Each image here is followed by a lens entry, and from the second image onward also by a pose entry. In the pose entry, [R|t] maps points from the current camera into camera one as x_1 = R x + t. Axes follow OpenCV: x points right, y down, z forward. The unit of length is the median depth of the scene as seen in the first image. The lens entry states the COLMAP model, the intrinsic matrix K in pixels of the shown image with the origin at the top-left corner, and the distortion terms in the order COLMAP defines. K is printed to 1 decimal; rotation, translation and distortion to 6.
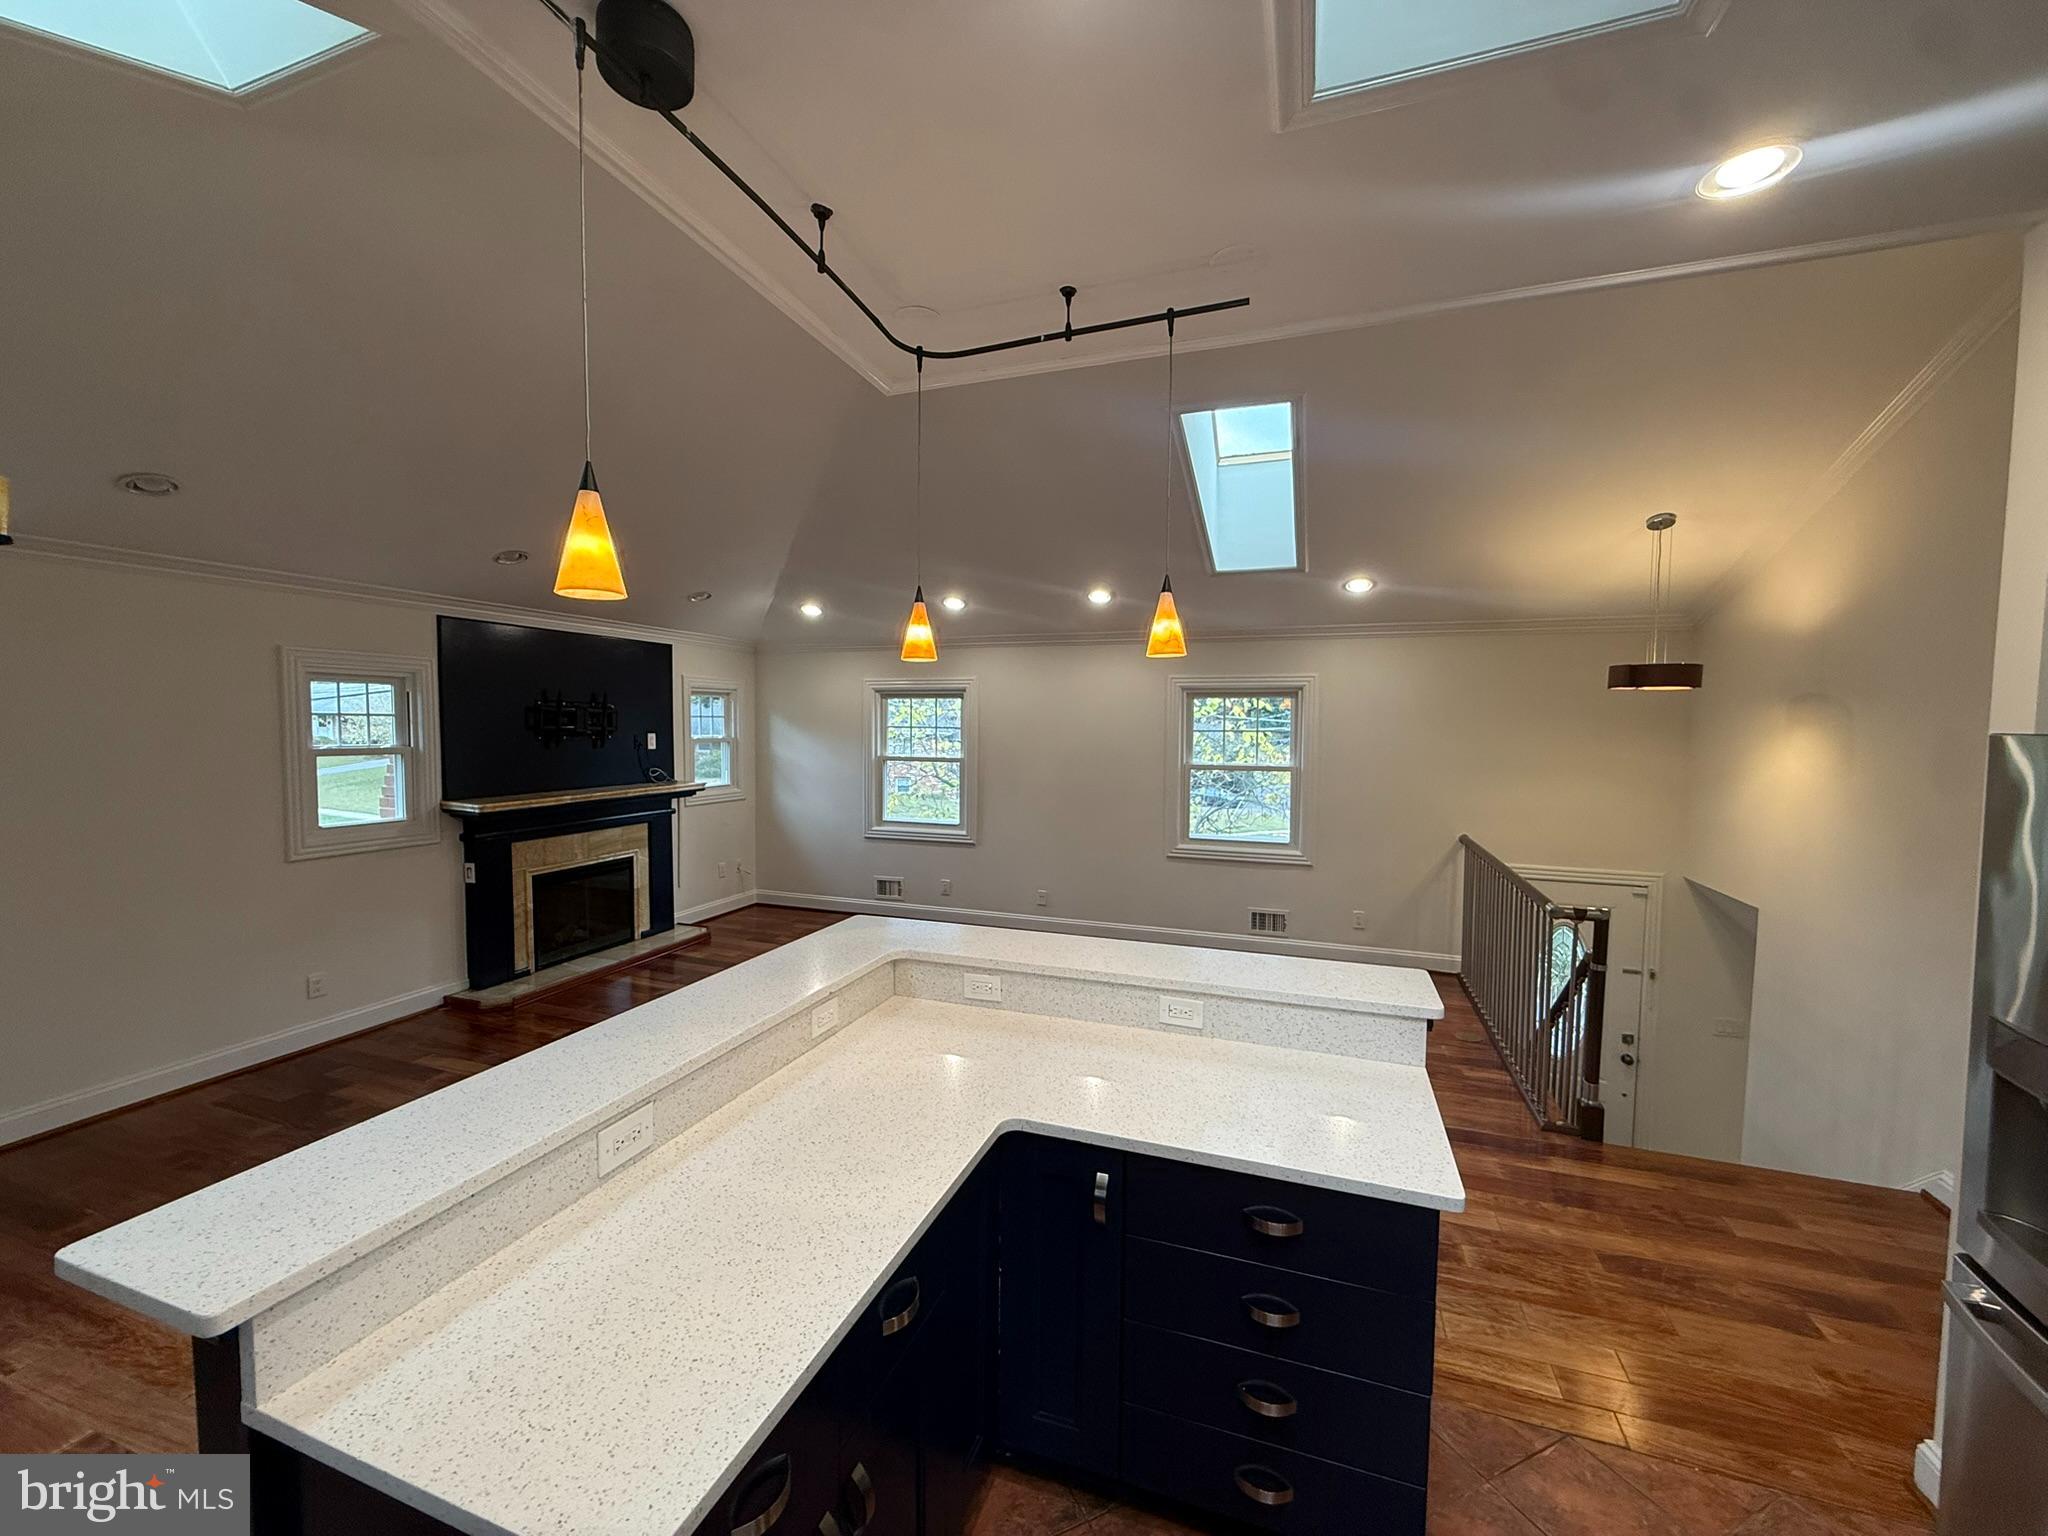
lens RADIAL K [[813.8, 0, 1010.9], [0, 813.8, 778.8], [0, 0, 1]] dist [-0.001160, 0.000016]
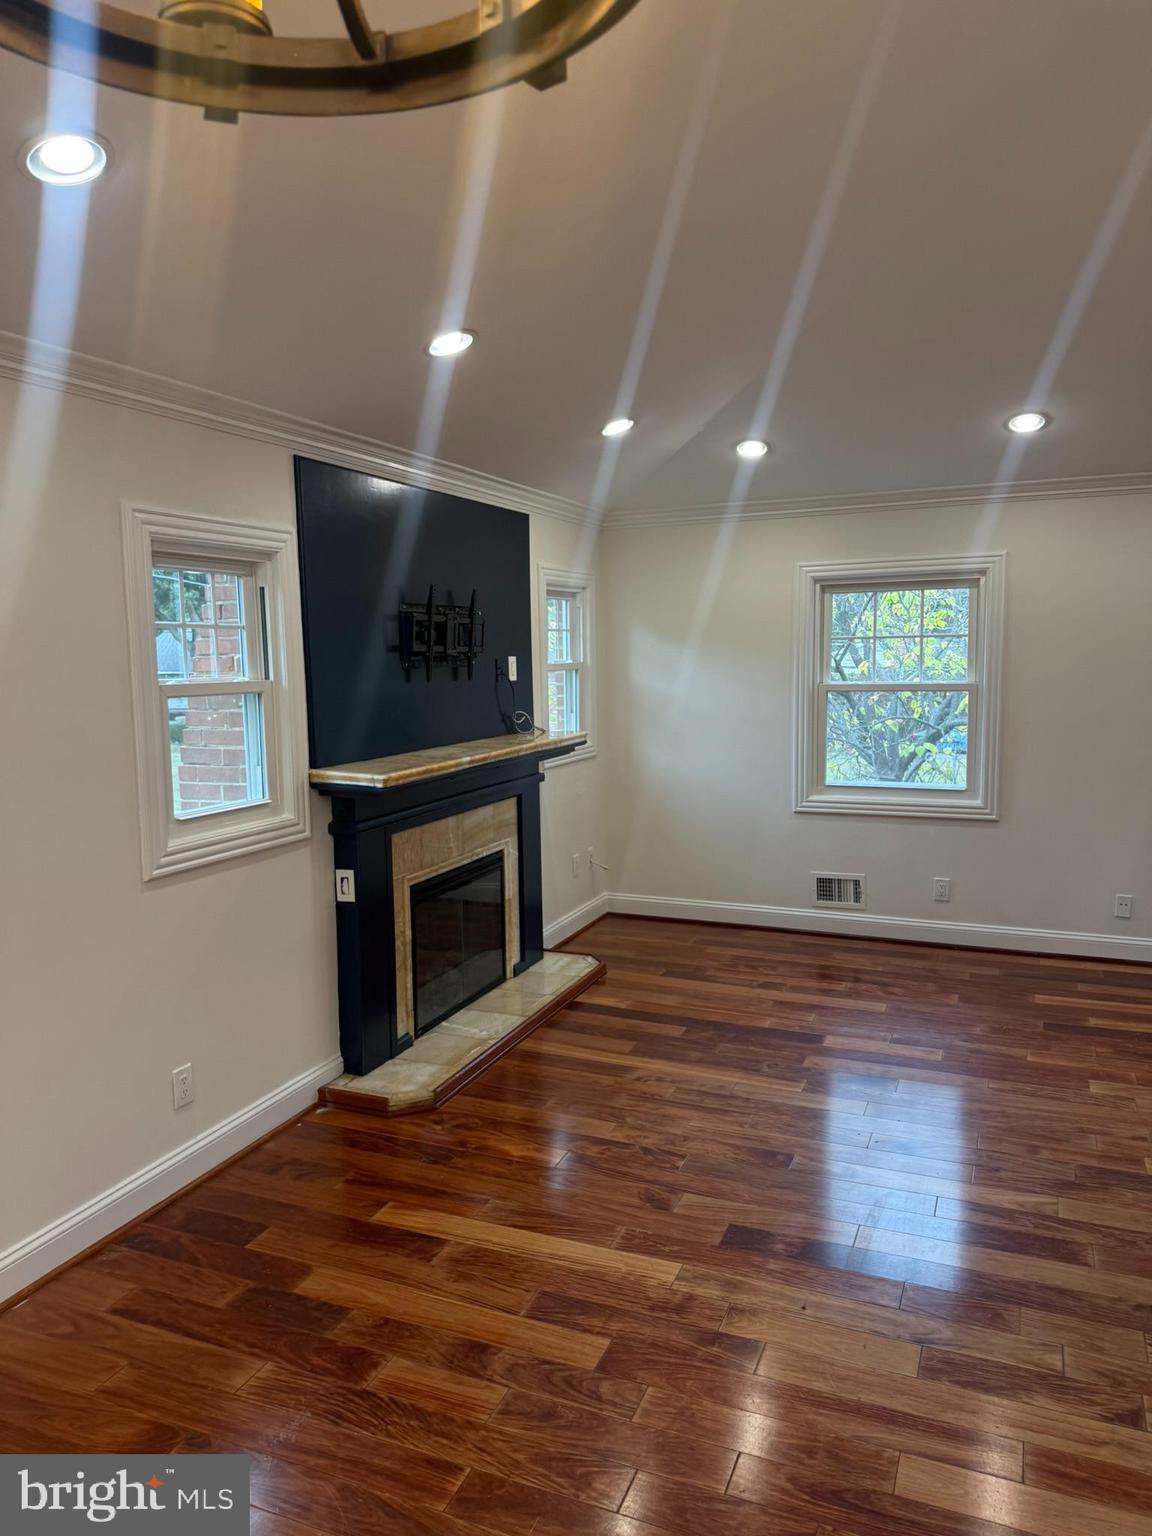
lens RADIAL K [[1076.9, 0, 572.1], [0, 1076.9, 774.0], [0, 0, 1]] dist [0.031797, -0.031737]
pose [[0.998112, -0.018194, -0.058663, -0.408210], [0.020936, 0.998700, 0.046473, -0.001724], [0.057741, -0.047614, 0.997196, 0.189368]]
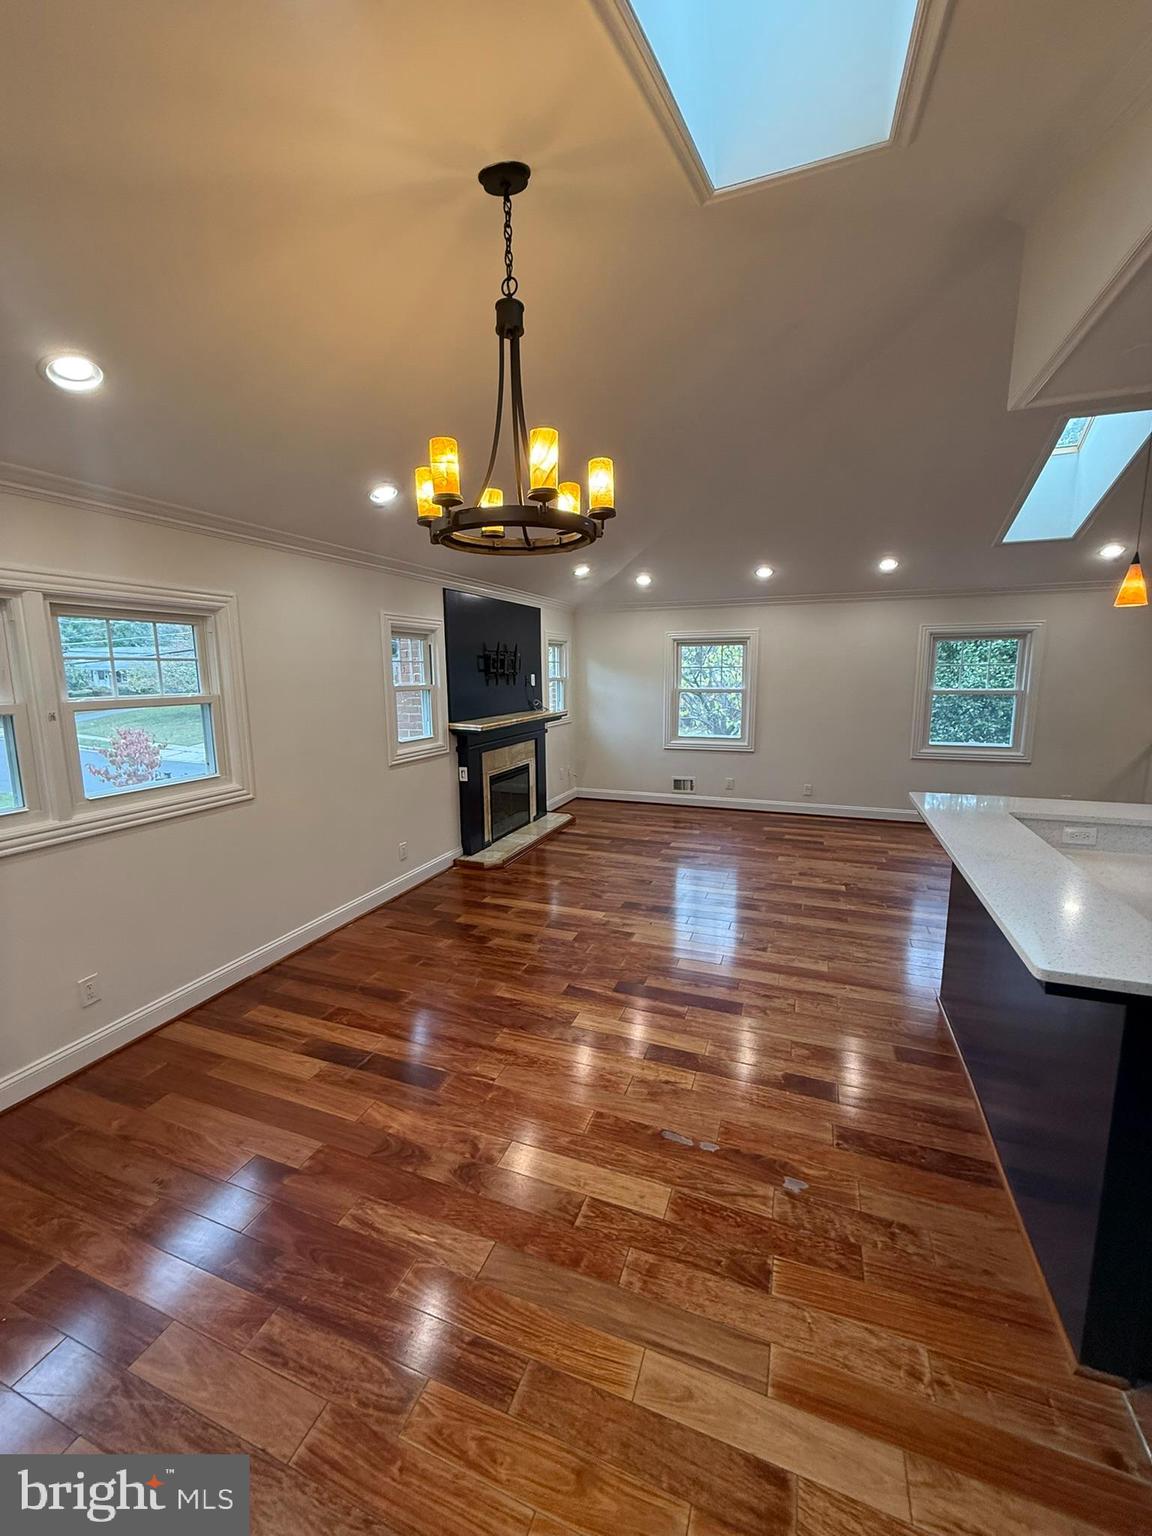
lens RADIAL K [[610.4, 0, 580.8], [0, 610.4, 768.9], [0, 0, 1]] dist [-0.001160, 0.000016]
pose [[0.999738, -0.014604, -0.017598, -0.405036], [0.016164, 0.995624, 0.092045, 0.011595], [0.016176, -0.092305, 0.995599, -0.045152]]
